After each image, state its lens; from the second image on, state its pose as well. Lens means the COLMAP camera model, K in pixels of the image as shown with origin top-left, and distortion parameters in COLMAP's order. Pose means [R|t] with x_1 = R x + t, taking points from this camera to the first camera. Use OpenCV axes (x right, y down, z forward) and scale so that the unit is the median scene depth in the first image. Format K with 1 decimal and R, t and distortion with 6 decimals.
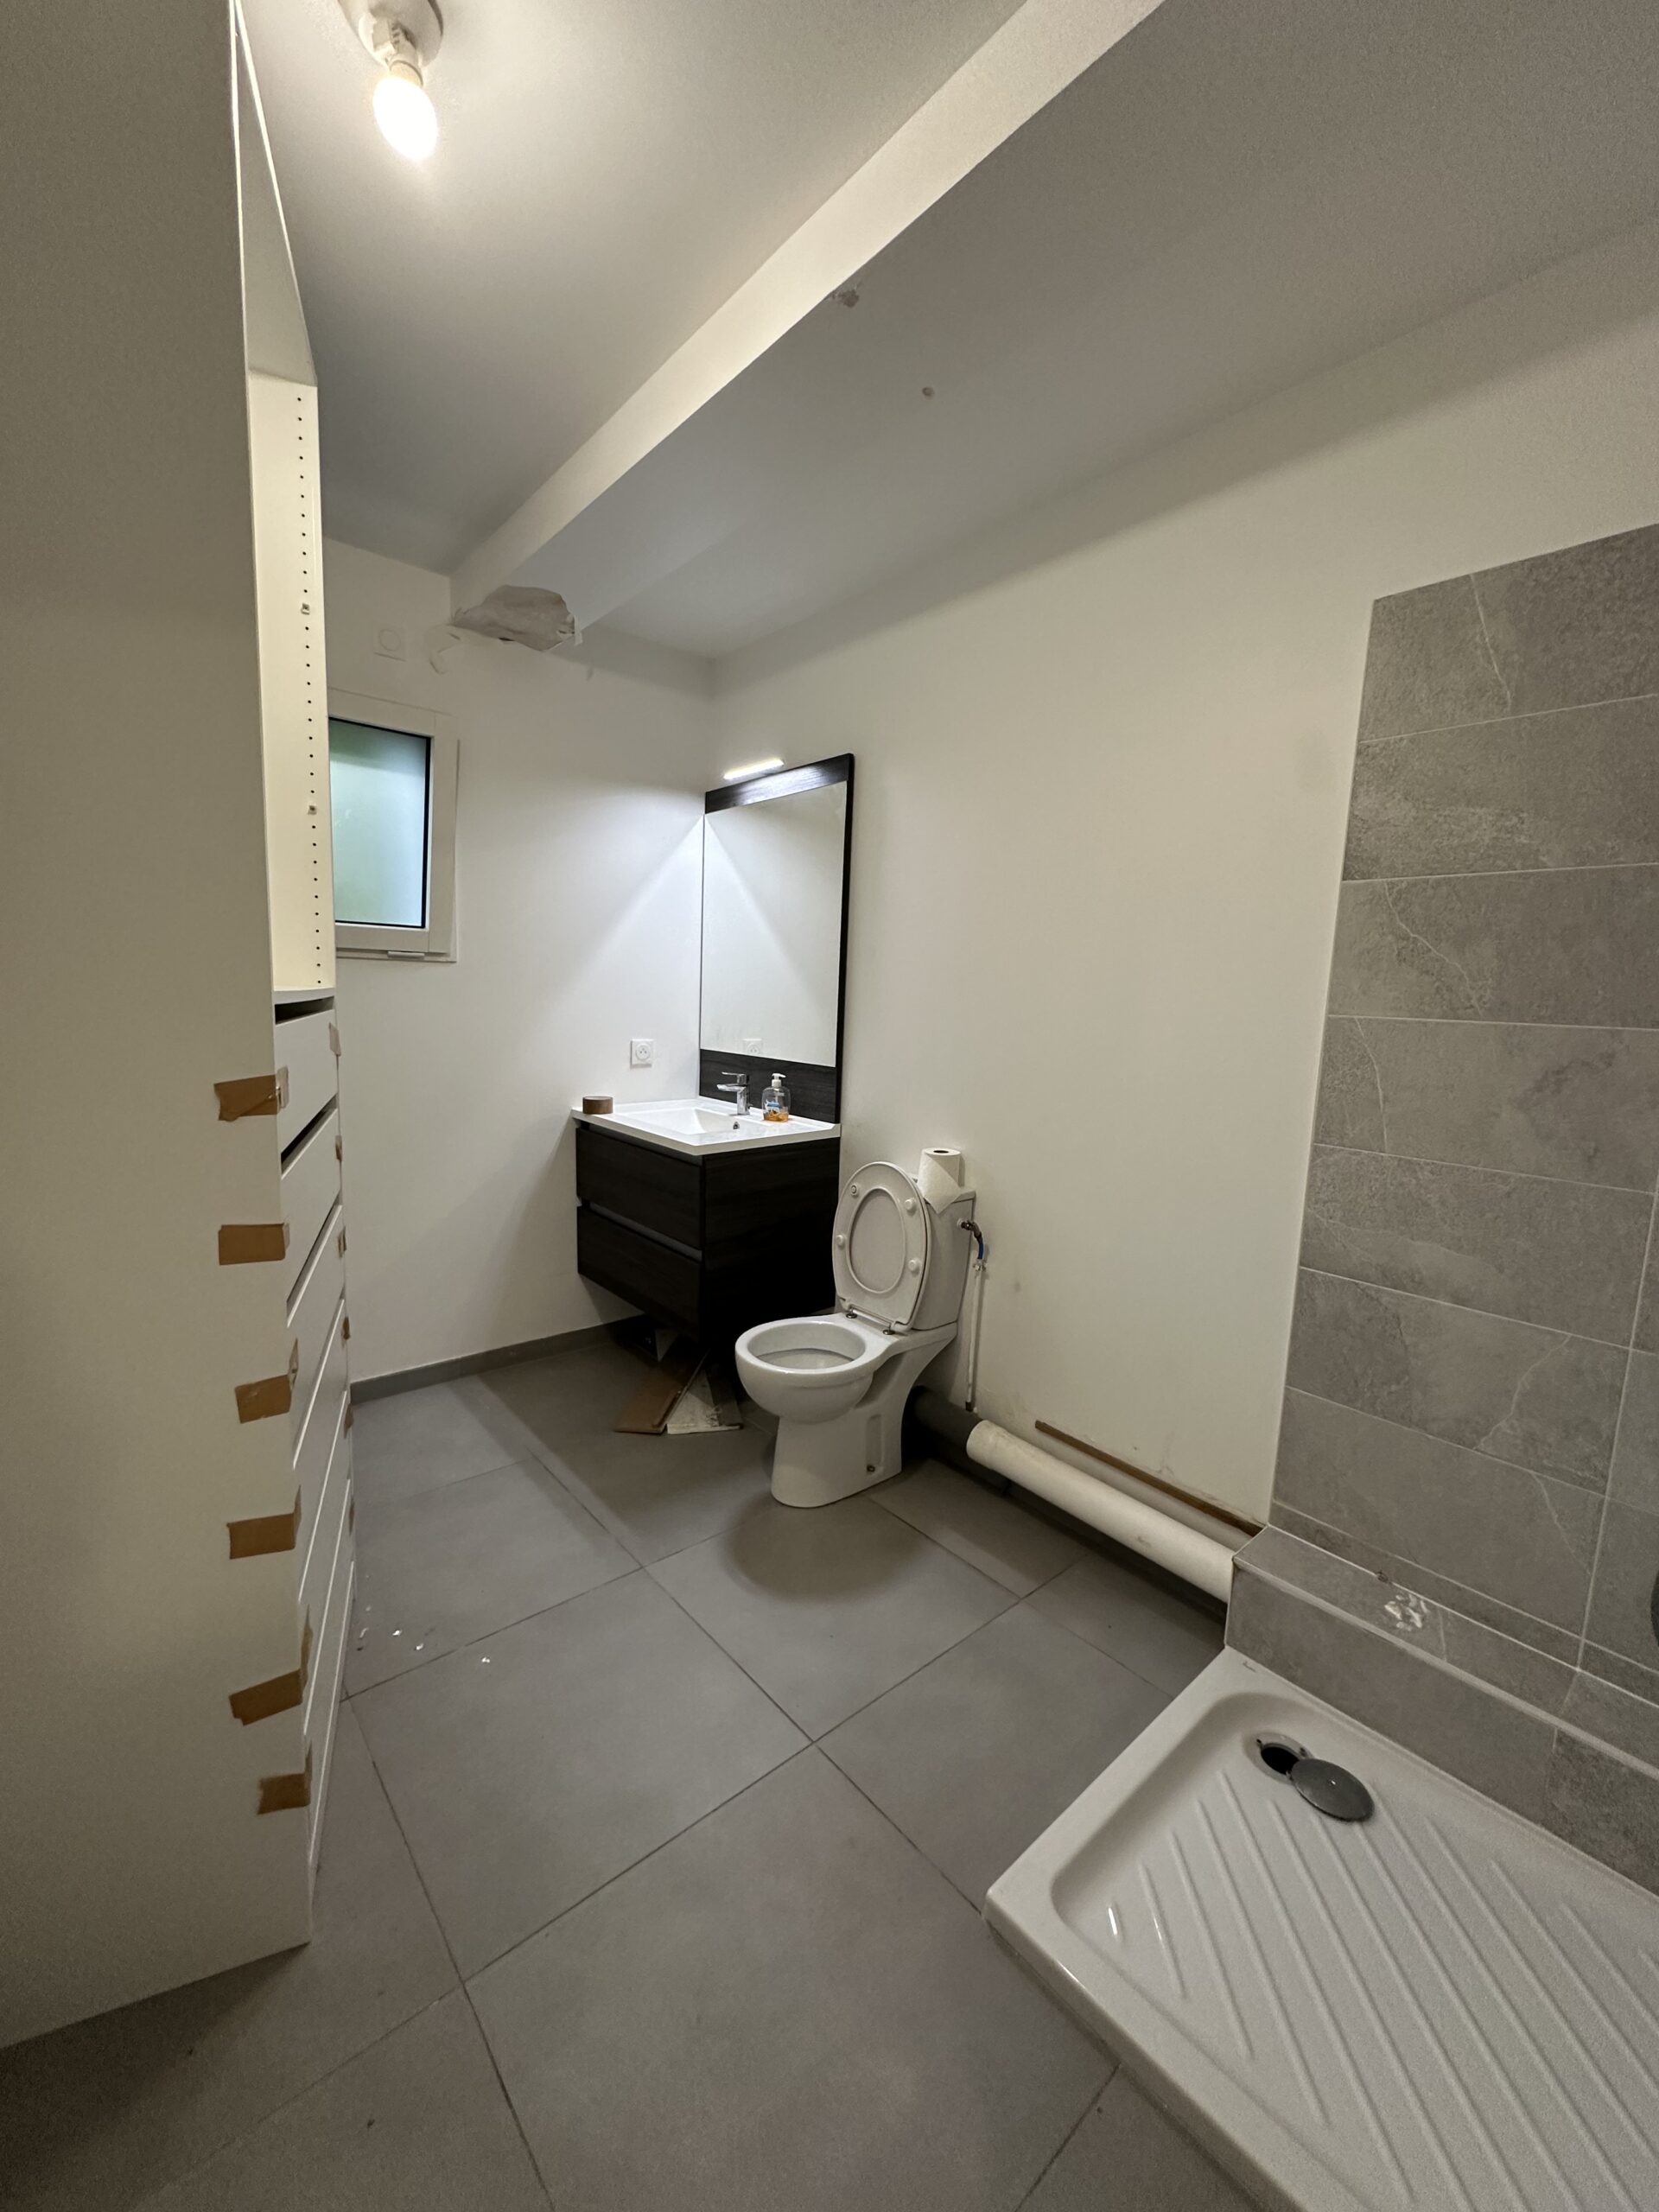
lens RADIAL K [[883.0, 0, 828.9], [0, 883.0, 1104.6], [0, 0, 1]] dist [-0.002257, 0.000374]
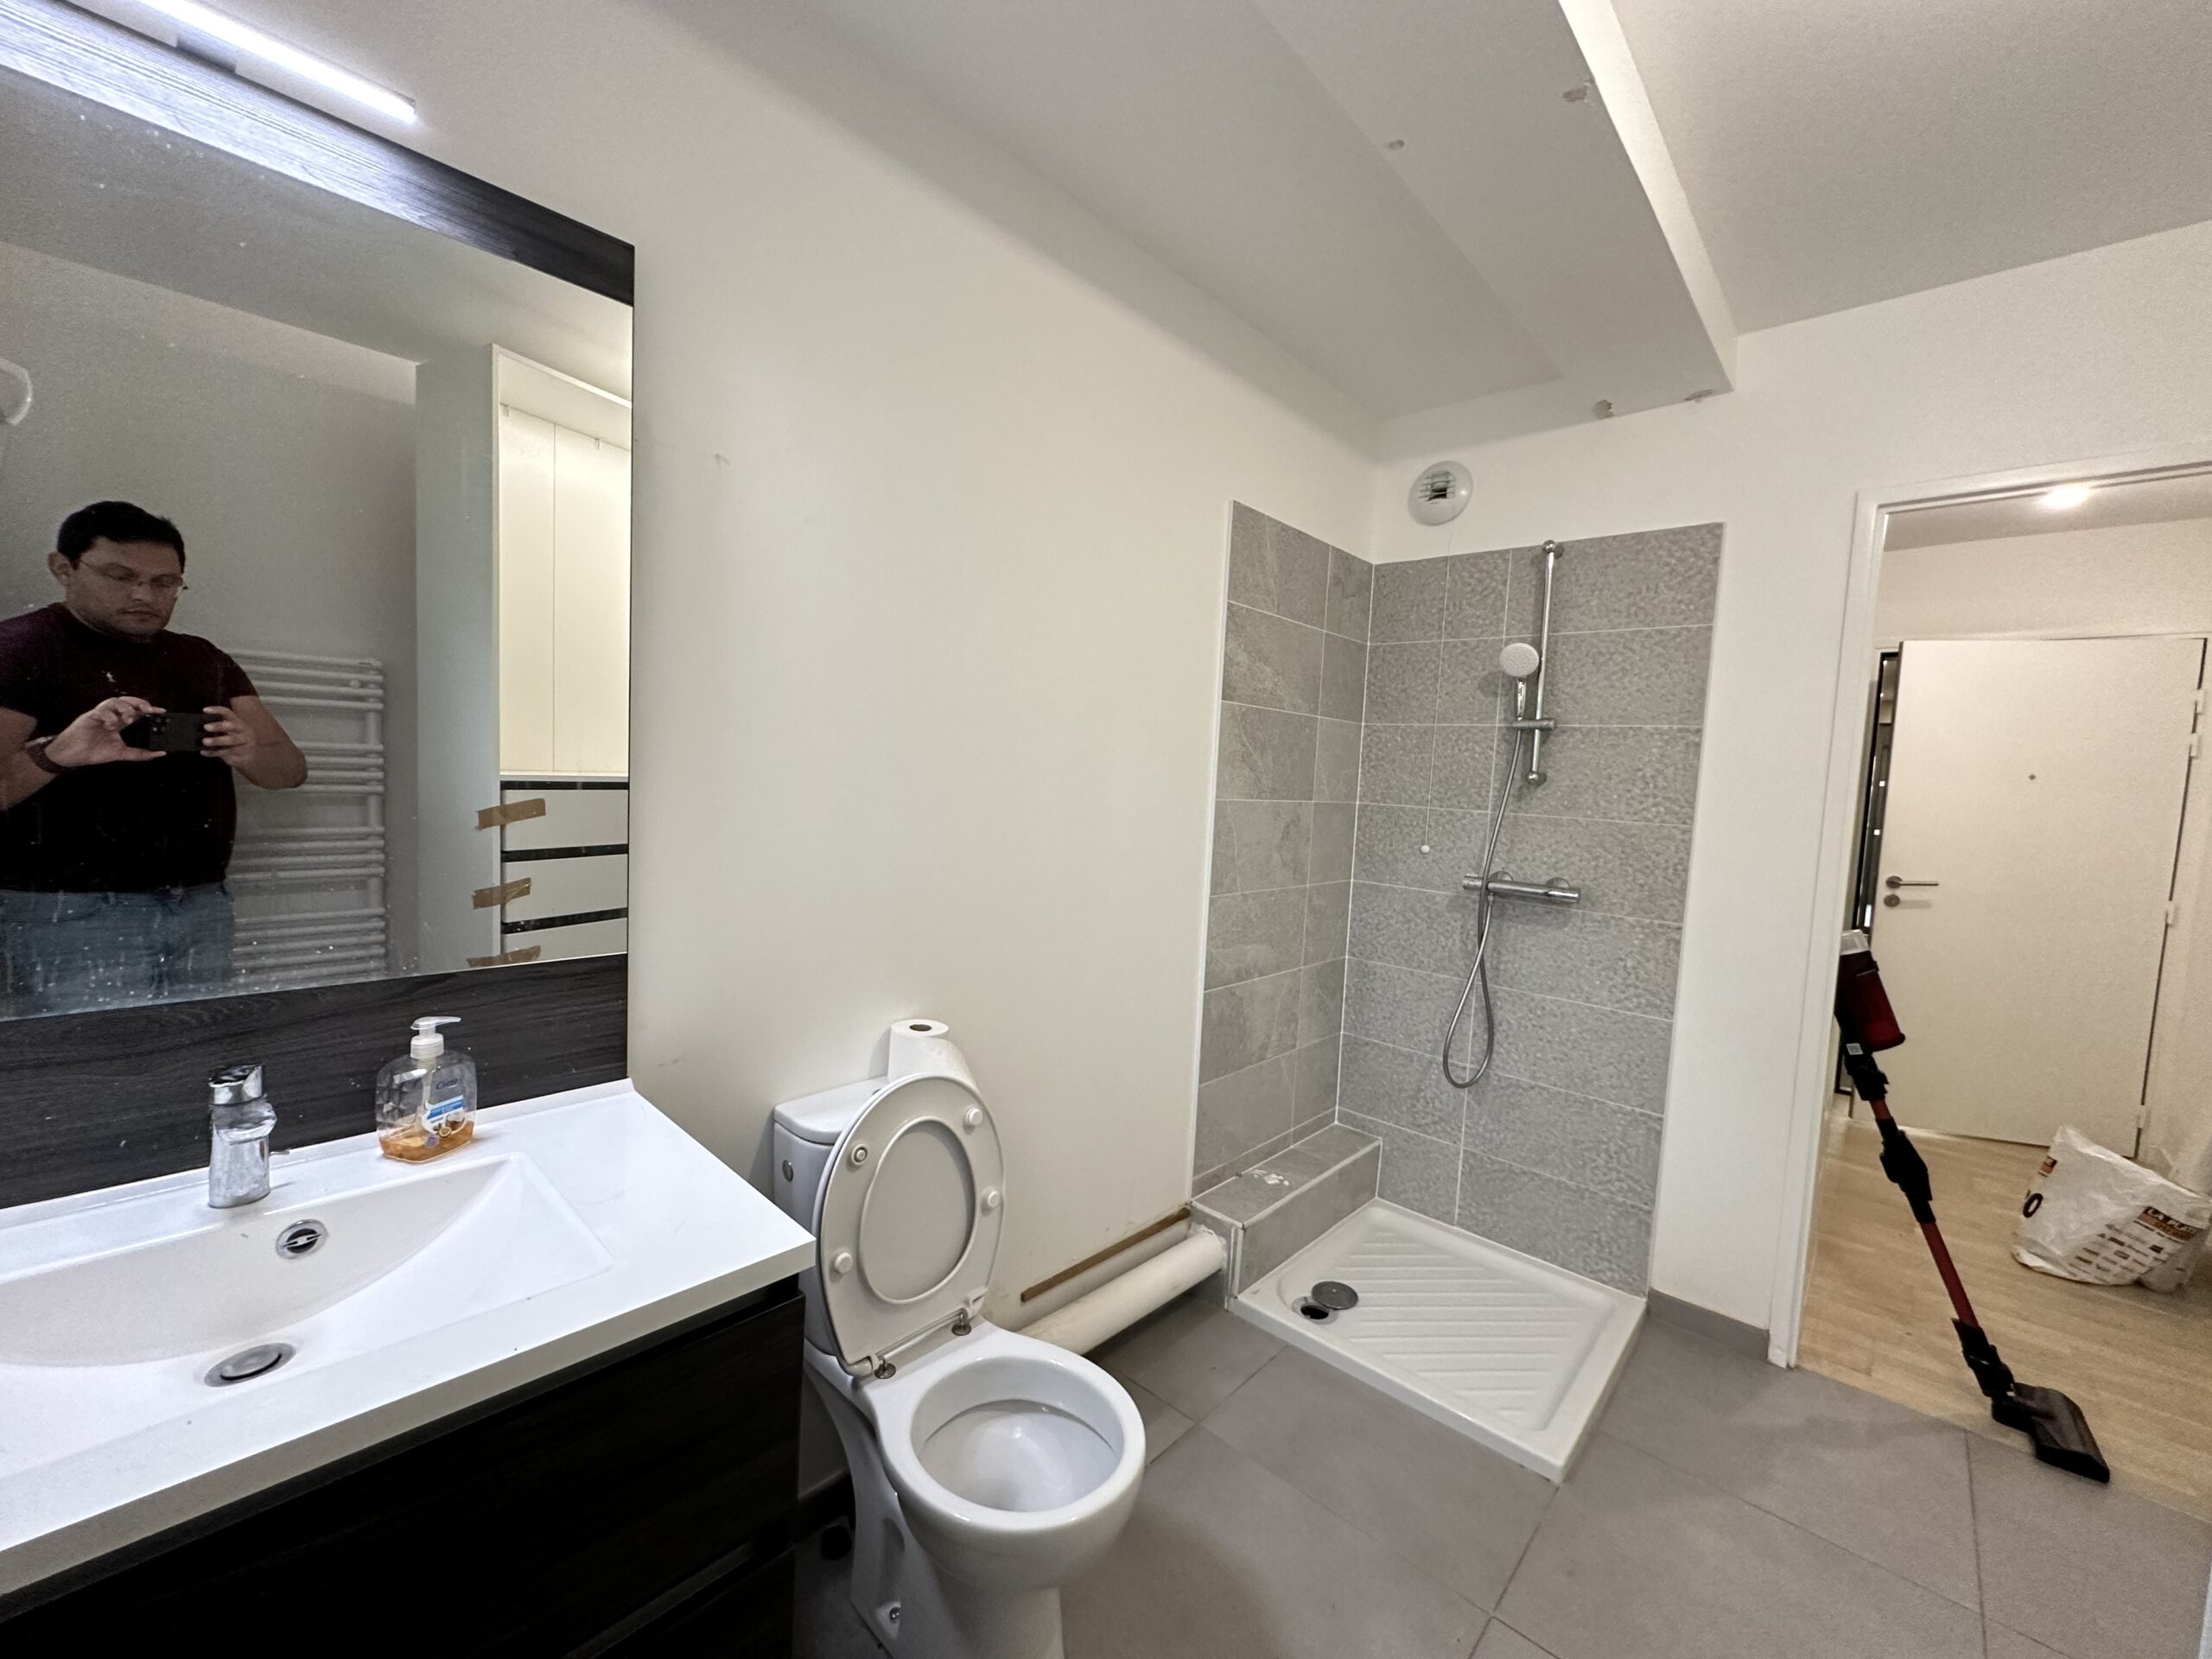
lens RADIAL K [[883.0, 0, 1104.8], [0, 883.0, 831.6], [0, 0, 1]] dist [-0.002257, 0.000374]
pose [[-0.113481, -0.112742, 0.987123, -0.768984], [0.073822, 0.989838, 0.121538, -0.238286], [-0.990794, 0.086663, -0.104005, 1.369445]]
